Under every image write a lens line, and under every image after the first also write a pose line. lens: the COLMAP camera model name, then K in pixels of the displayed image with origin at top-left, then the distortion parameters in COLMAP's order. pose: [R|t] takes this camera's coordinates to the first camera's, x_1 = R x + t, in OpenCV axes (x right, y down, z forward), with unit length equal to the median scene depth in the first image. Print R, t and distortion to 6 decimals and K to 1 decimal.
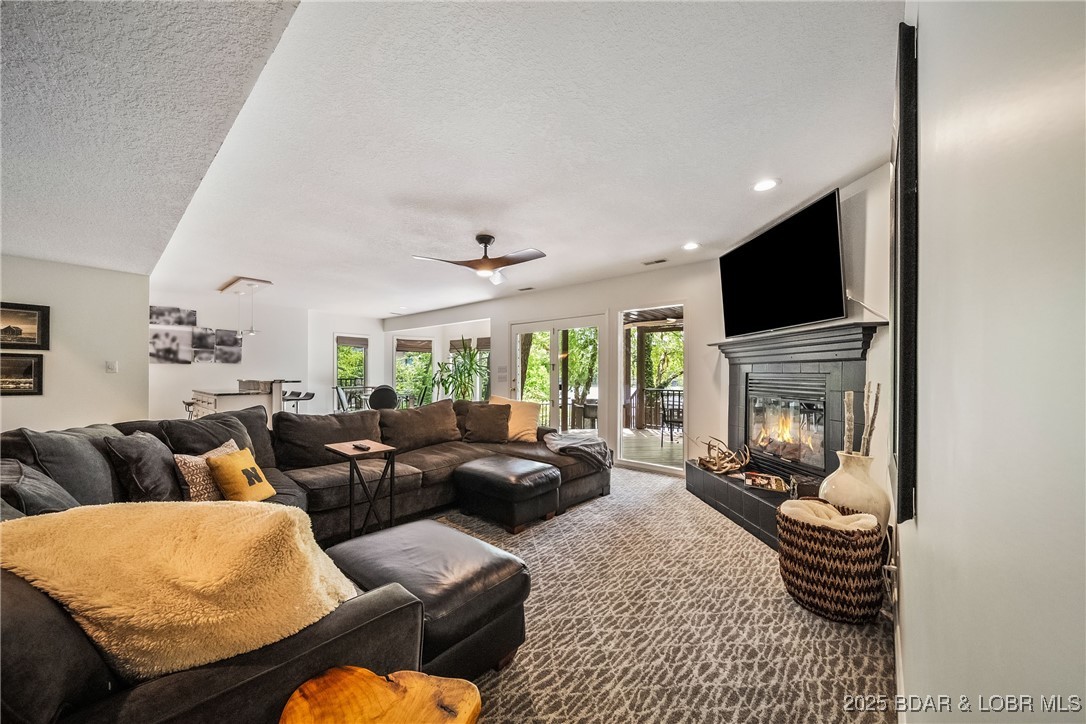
lens RADIAL K [[390.1, 0, 547.4], [0, 390.1, 368.4], [0, 0, 1]] dist [0.006188, -0.000293]
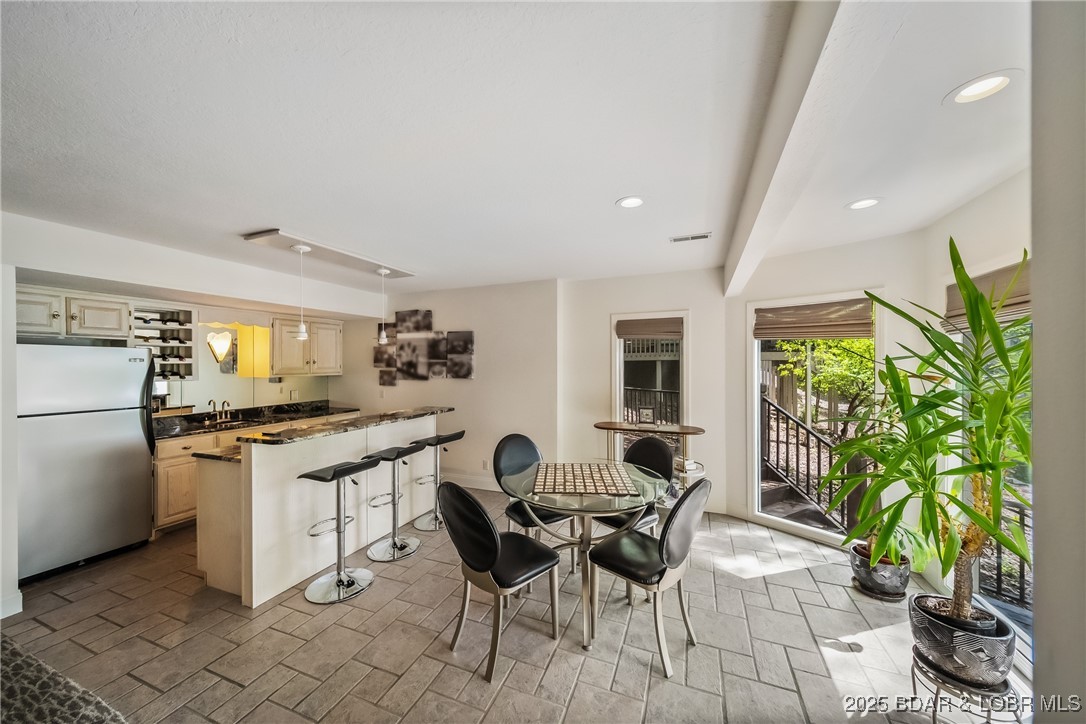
lens RADIAL K [[390.1, 0, 538.8], [0, 390.1, 365.3], [0, 0, 1]] dist [0.006188, -0.000293]
pose [[0.320086, -0.010037, -0.947335, -0.112674], [0.019651, 0.999799, -0.003953, -0.032678], [0.947185, -0.017351, 0.320219, 0.951963]]
